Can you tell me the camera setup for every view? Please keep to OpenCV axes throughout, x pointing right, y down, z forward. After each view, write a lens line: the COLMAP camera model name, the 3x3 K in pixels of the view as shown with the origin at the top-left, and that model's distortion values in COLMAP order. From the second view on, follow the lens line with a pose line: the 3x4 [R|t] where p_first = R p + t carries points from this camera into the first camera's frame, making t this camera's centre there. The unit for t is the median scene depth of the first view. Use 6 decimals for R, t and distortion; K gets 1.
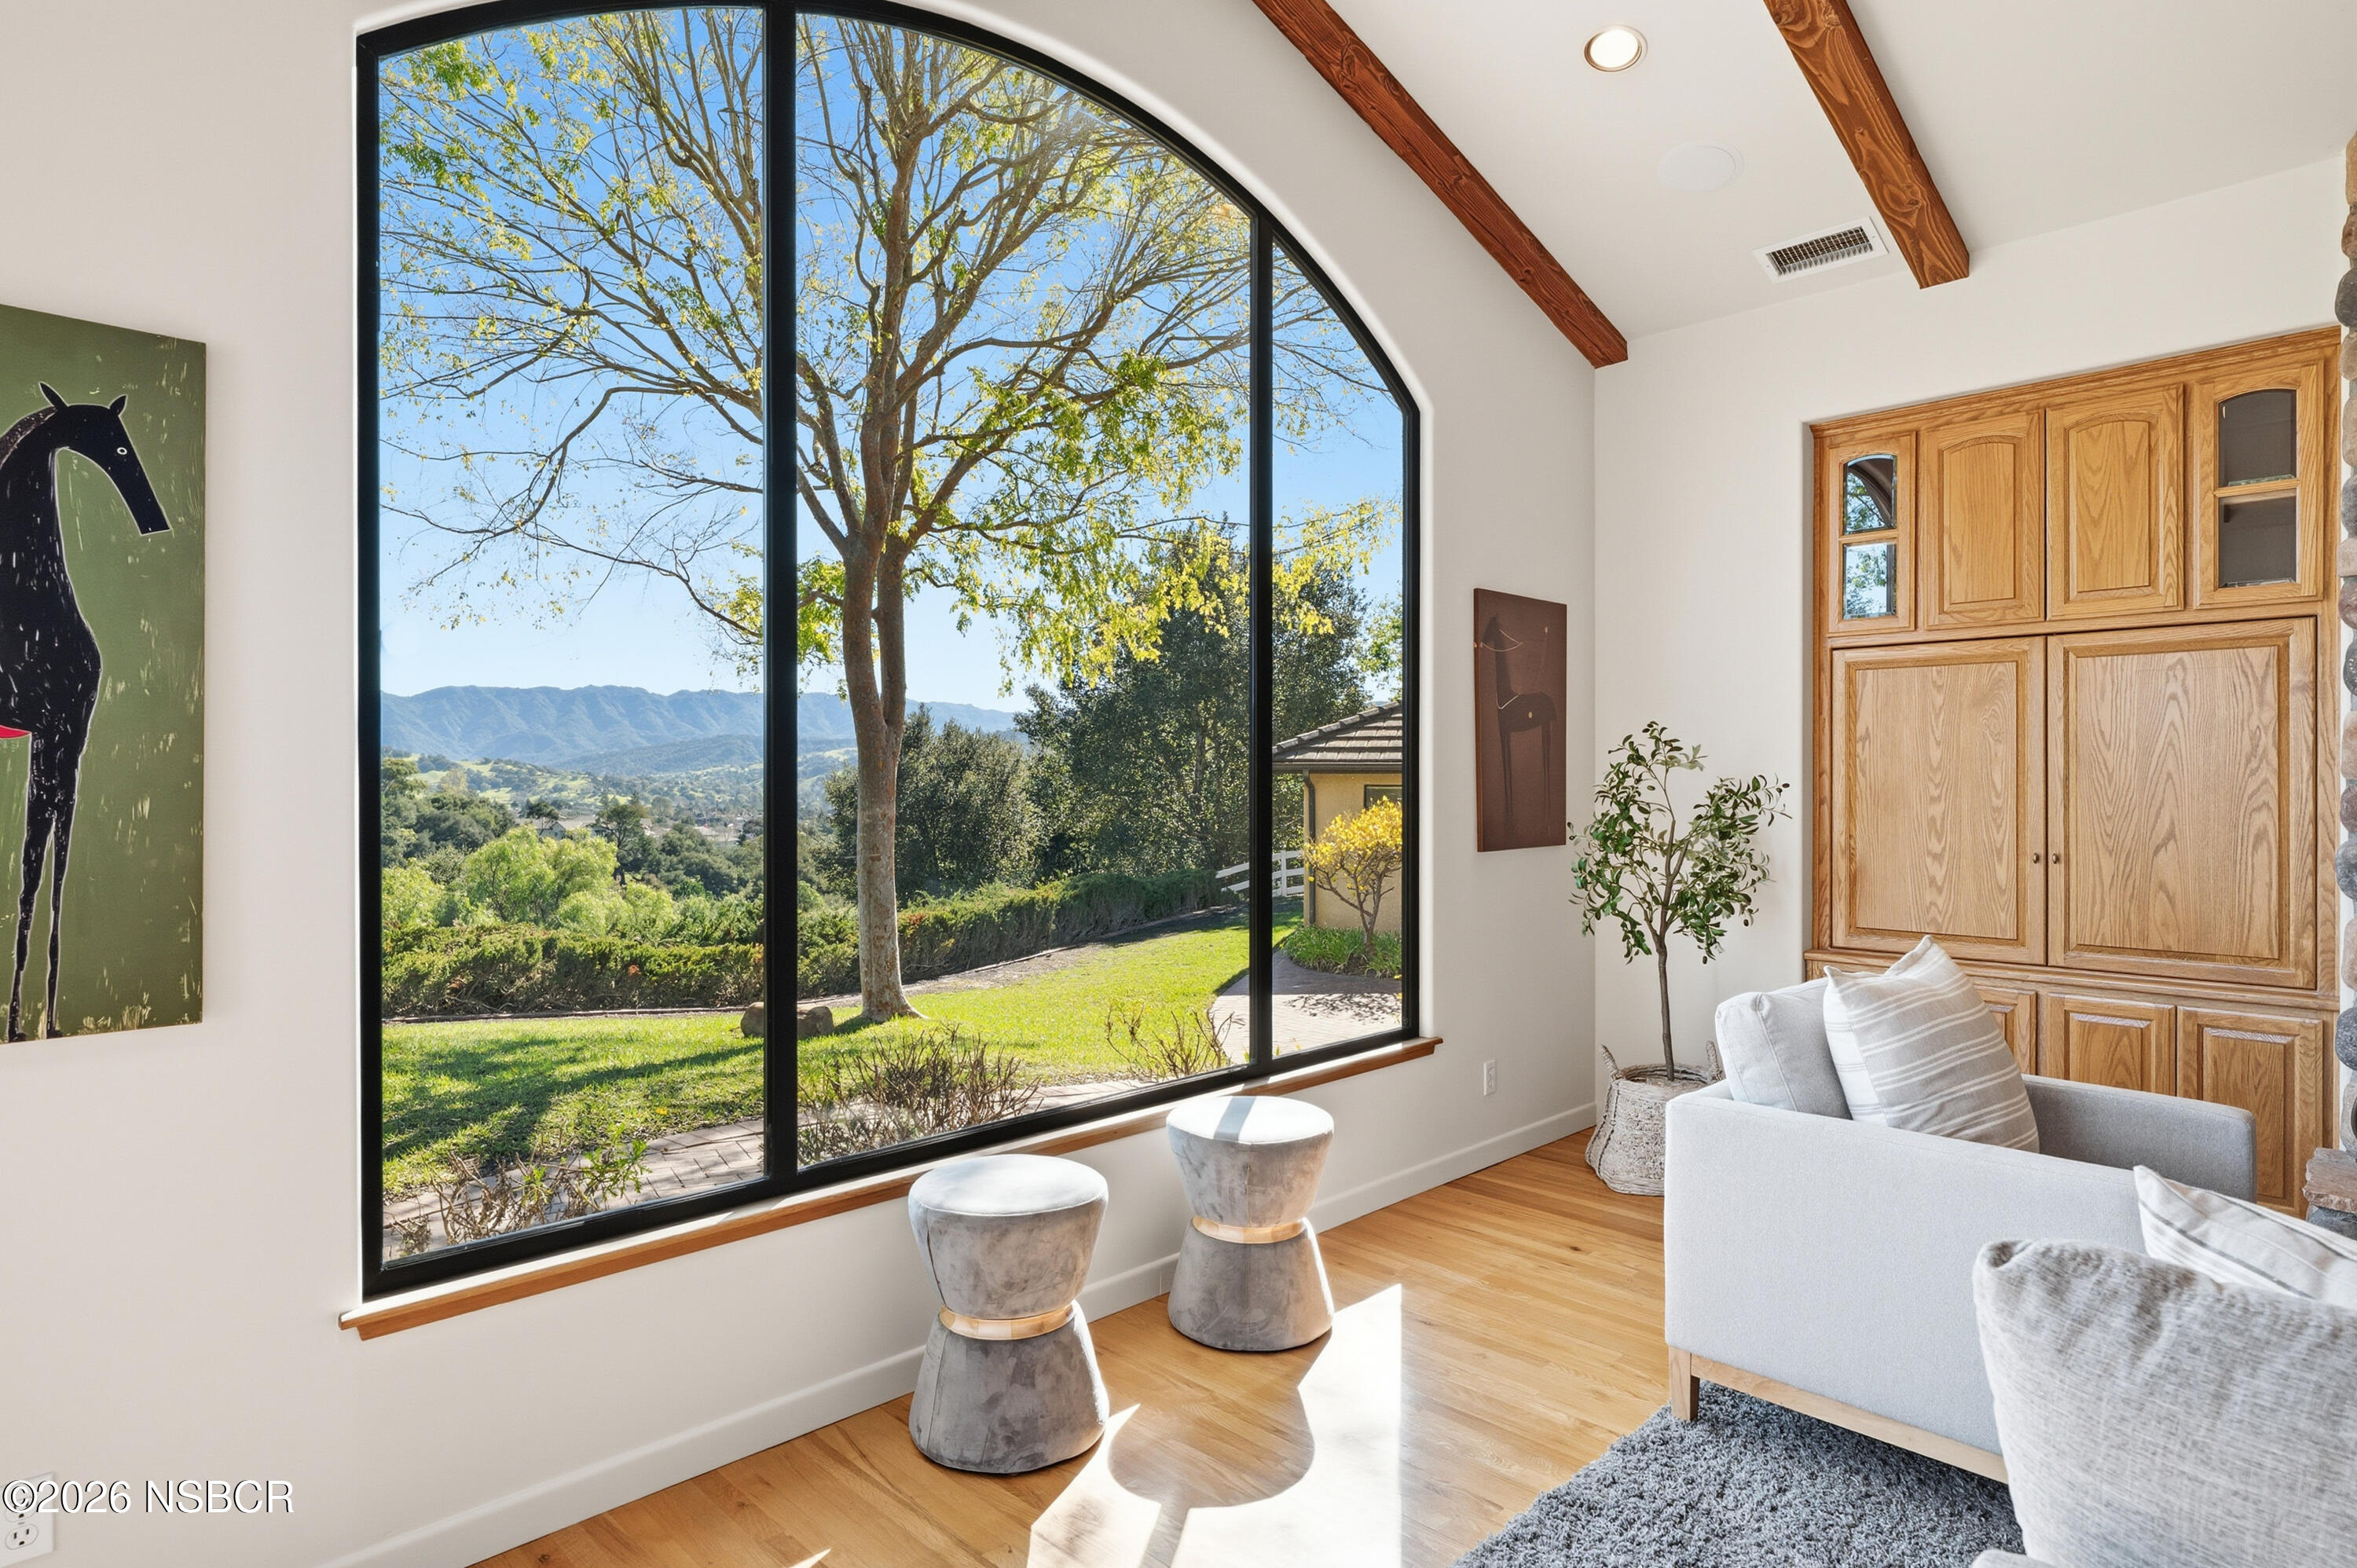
lens RADIAL K [[1260.8, 0, 1178.6], [0, 1260.8, 779.2], [0, 0, 1]] dist [-0.000385, 0.000373]
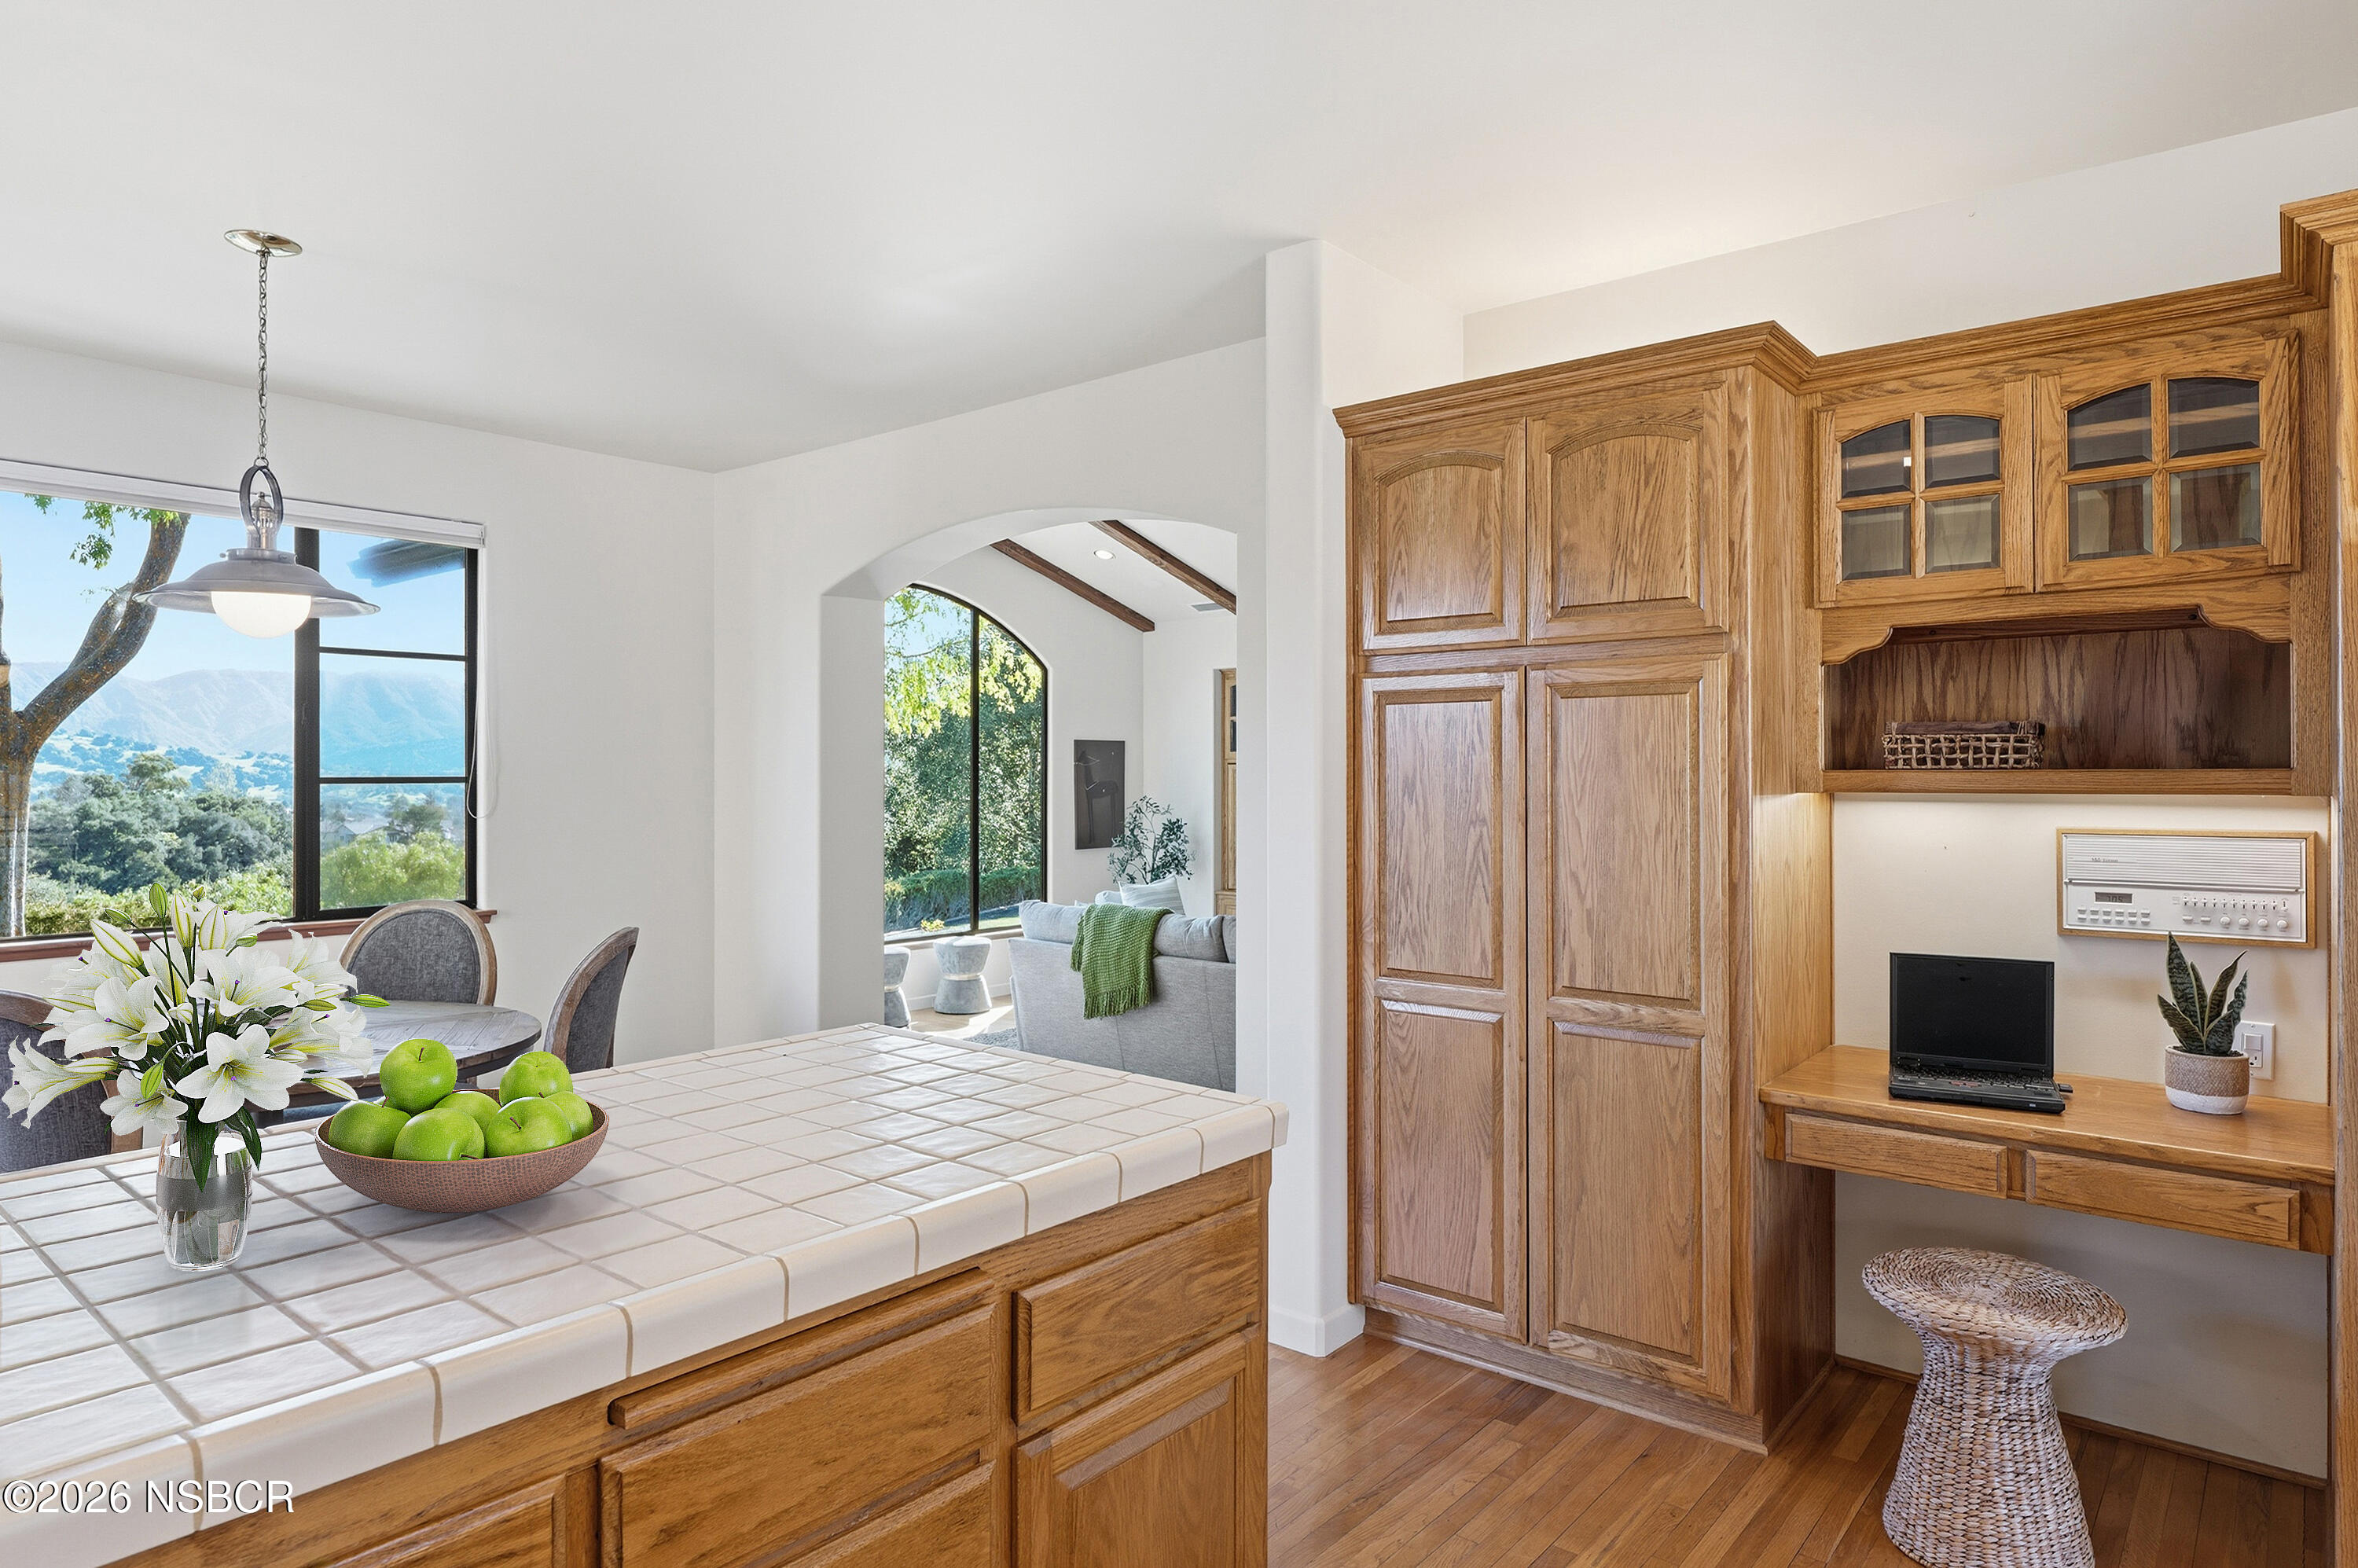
lens RADIAL K [[1368.0, 0, 1190.4], [0, 1368.0, 774.8], [0, 0, 1]] dist [0.005594, 0.000762]
pose [[0.994169, 0.002035, 0.107813, 0.026233], [-0.001993, 0.999998, -0.000492, -0.012673], [-0.107814, 0.000274, 0.994171, -0.247693]]
